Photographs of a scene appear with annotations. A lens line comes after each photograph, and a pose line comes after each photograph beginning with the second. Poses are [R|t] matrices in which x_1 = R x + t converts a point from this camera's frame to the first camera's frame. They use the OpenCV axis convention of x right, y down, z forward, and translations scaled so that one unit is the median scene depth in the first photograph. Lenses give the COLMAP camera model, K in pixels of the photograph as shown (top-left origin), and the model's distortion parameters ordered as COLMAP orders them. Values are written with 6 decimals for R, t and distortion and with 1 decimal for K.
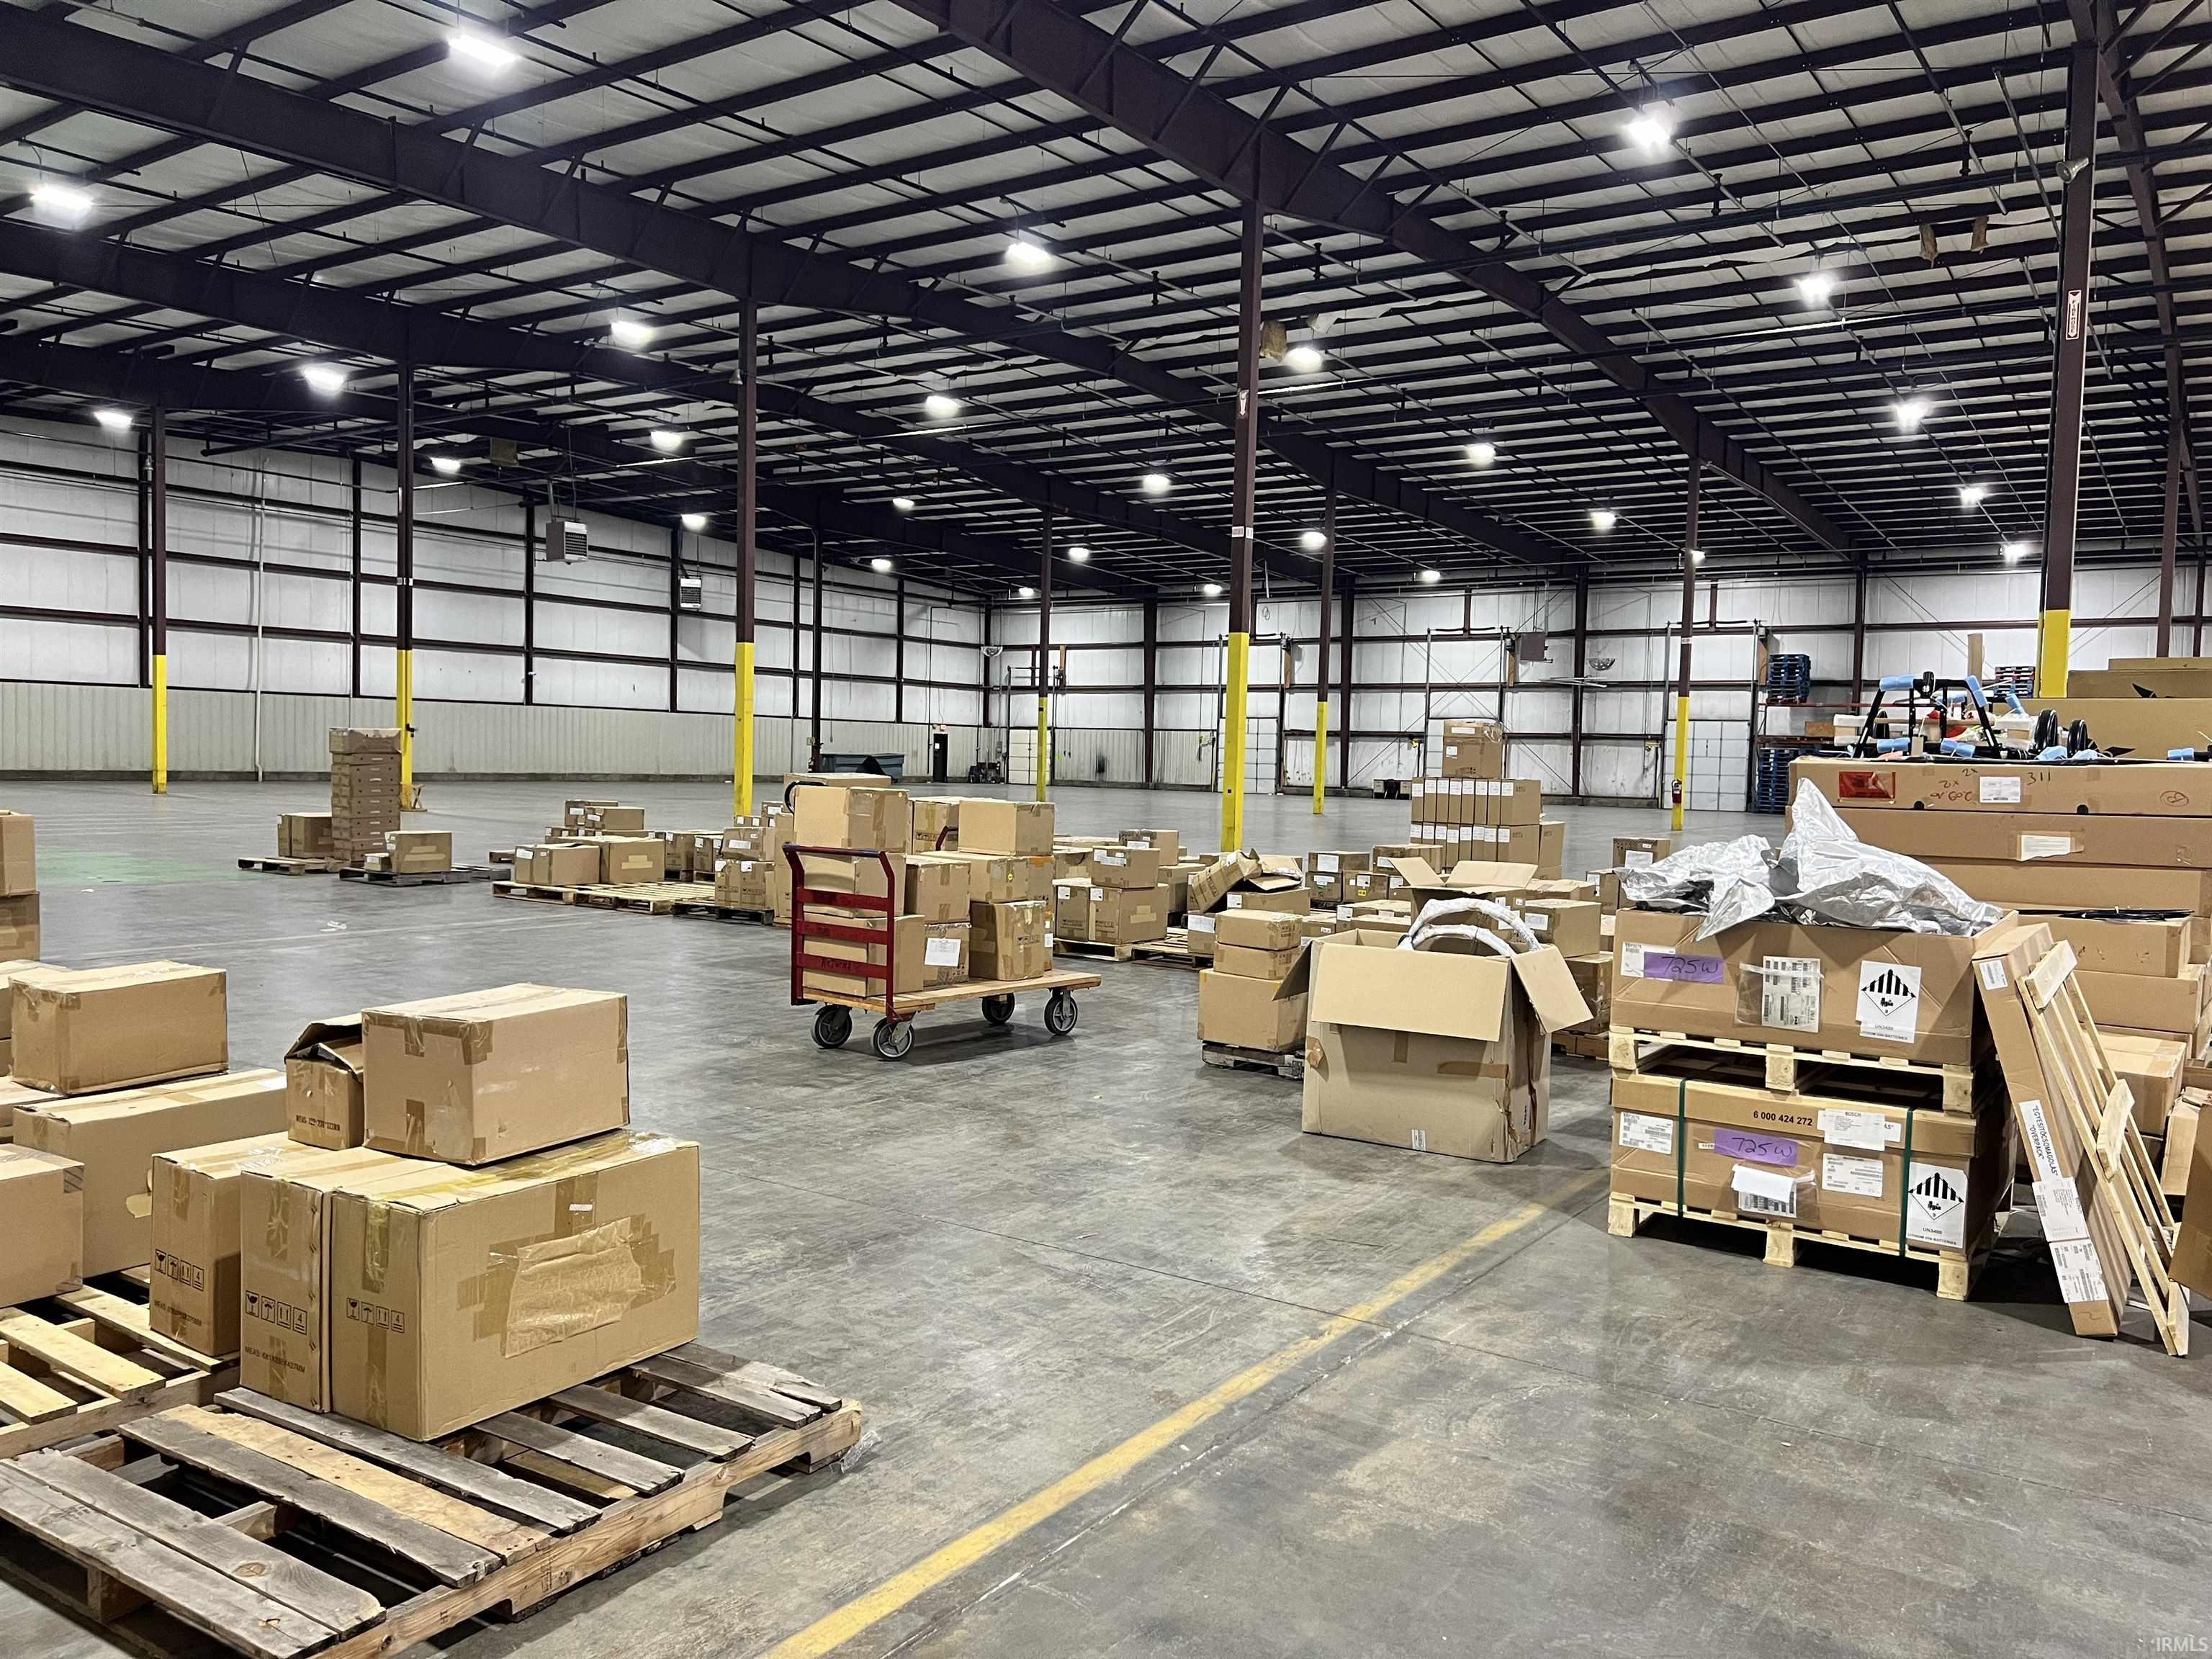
lens RADIAL K [[1665.7, 0, 1131.0], [0, 1665.7, 850.2], [0, 0, 1]] dist [0.066996, -0.076499]
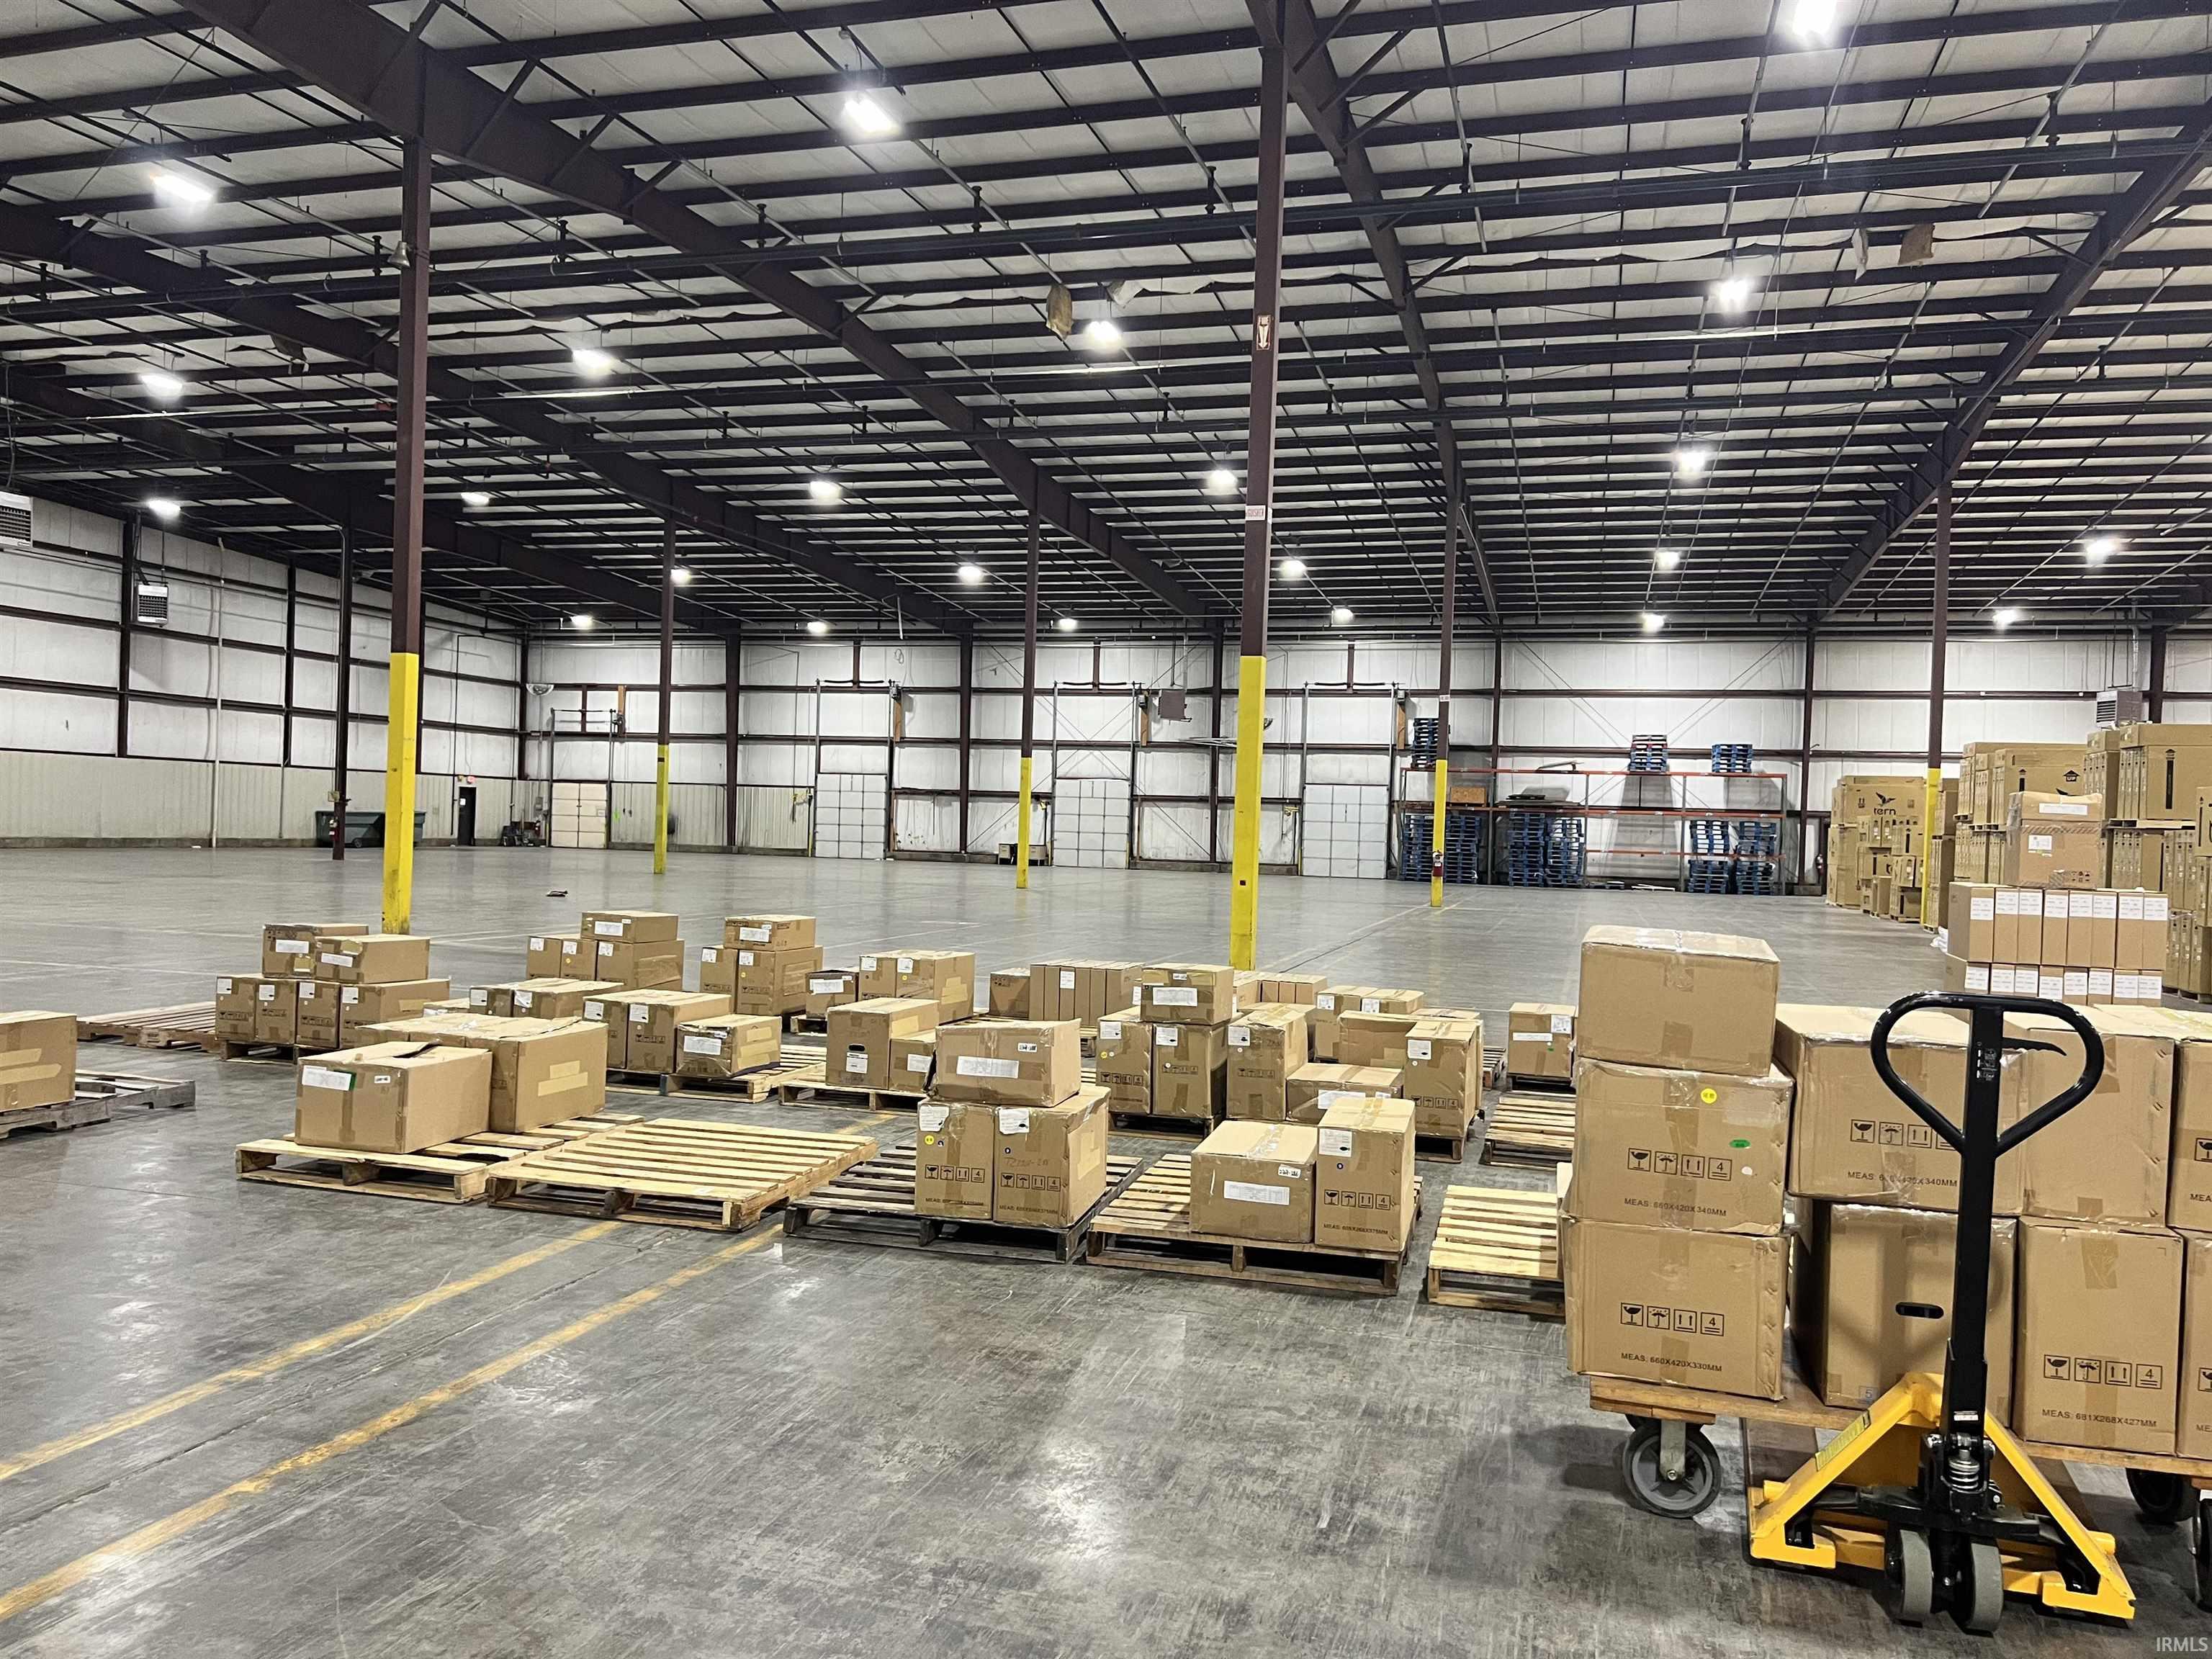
lens RADIAL K [[1665.7, 0, 1106.3], [0, 1665.7, 845.7], [0, 0, 1]] dist [0.066996, -0.076499]
pose [[0.955175, 0.001517, 0.296038, -0.069775], [0.009252, 0.999346, -0.034971, -0.009583], [-0.295897, 0.036142, 0.954536, 0.122111]]
